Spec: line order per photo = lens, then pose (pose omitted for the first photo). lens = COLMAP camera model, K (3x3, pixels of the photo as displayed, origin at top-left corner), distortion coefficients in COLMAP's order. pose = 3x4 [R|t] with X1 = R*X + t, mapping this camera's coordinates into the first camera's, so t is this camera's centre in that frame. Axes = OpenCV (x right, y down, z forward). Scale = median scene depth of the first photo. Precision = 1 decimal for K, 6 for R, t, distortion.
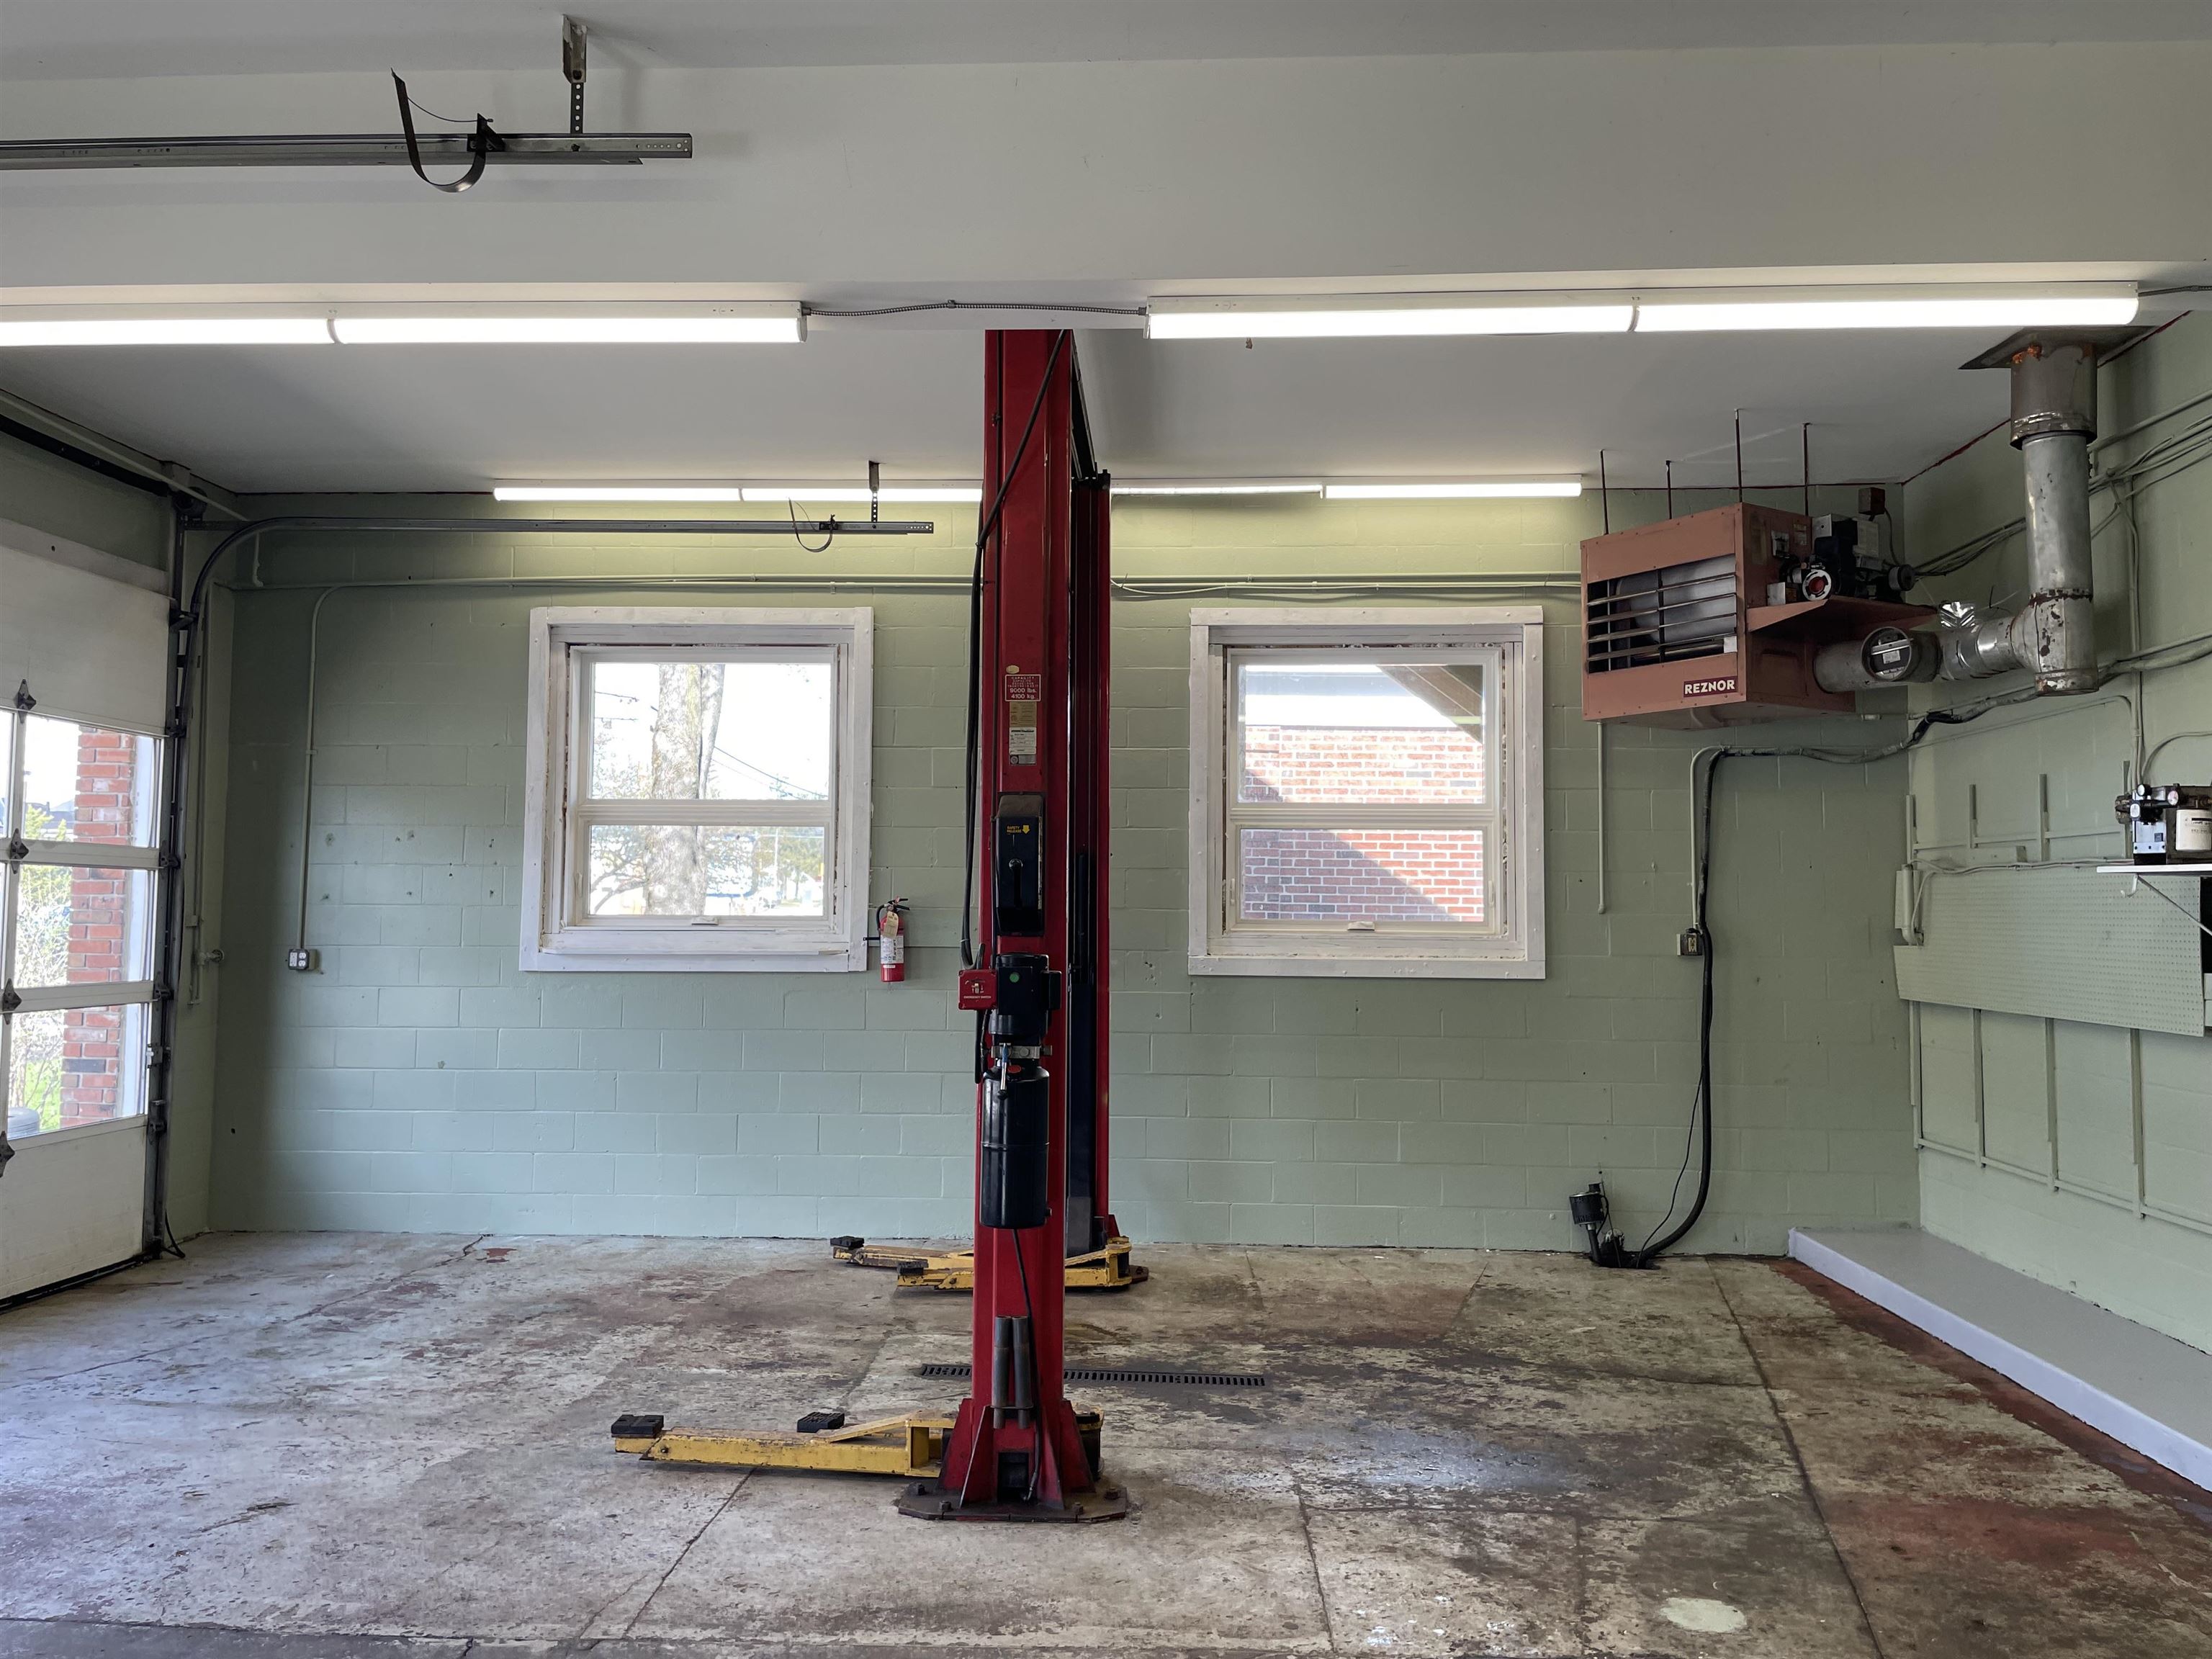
lens RADIAL K [[1680.0, 0, 1101.8], [0, 1680.0, 797.9], [0, 0, 1]] dist [0.097708, -0.127344]
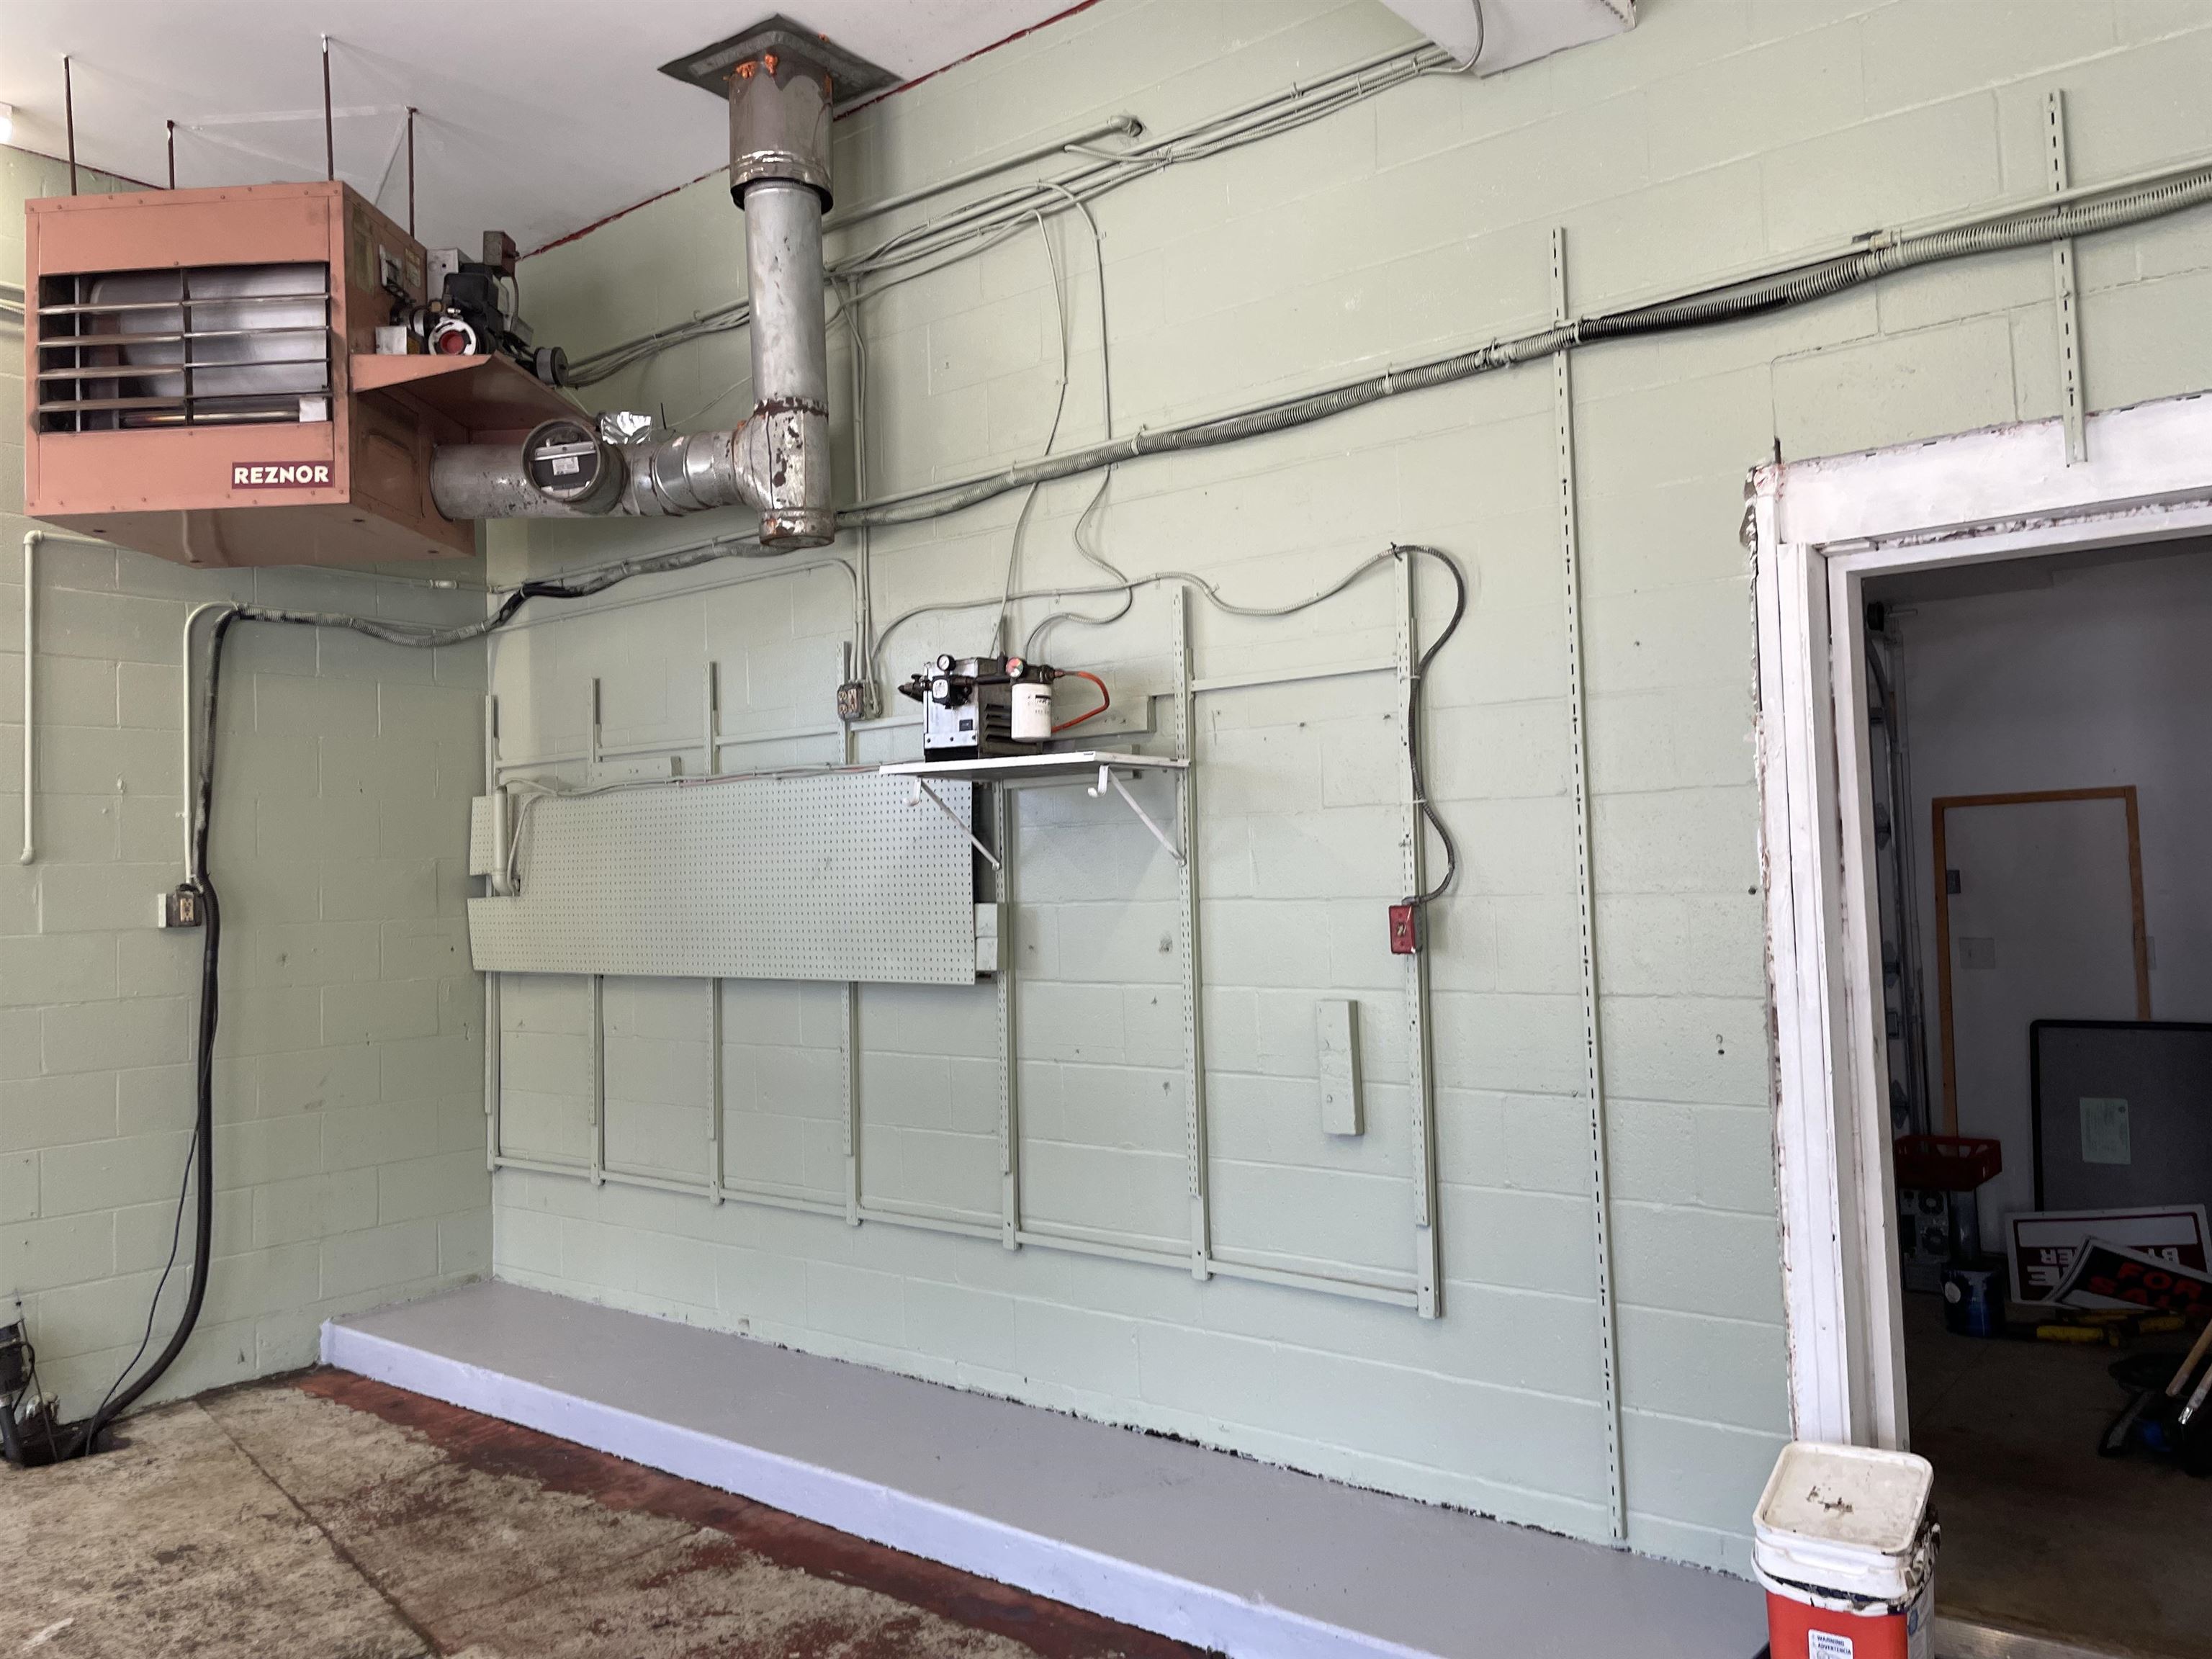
lens RADIAL K [[1680.0, 0, 1101.8], [0, 1680.0, 797.9], [0, 0, 1]] dist [0.097708, -0.127344]
pose [[0.594913, 0.012345, 0.803695, 0.045726], [-0.023003, 0.999734, 0.001671, 0.041958], [-0.803461, -0.019481, 0.595039, 0.406852]]
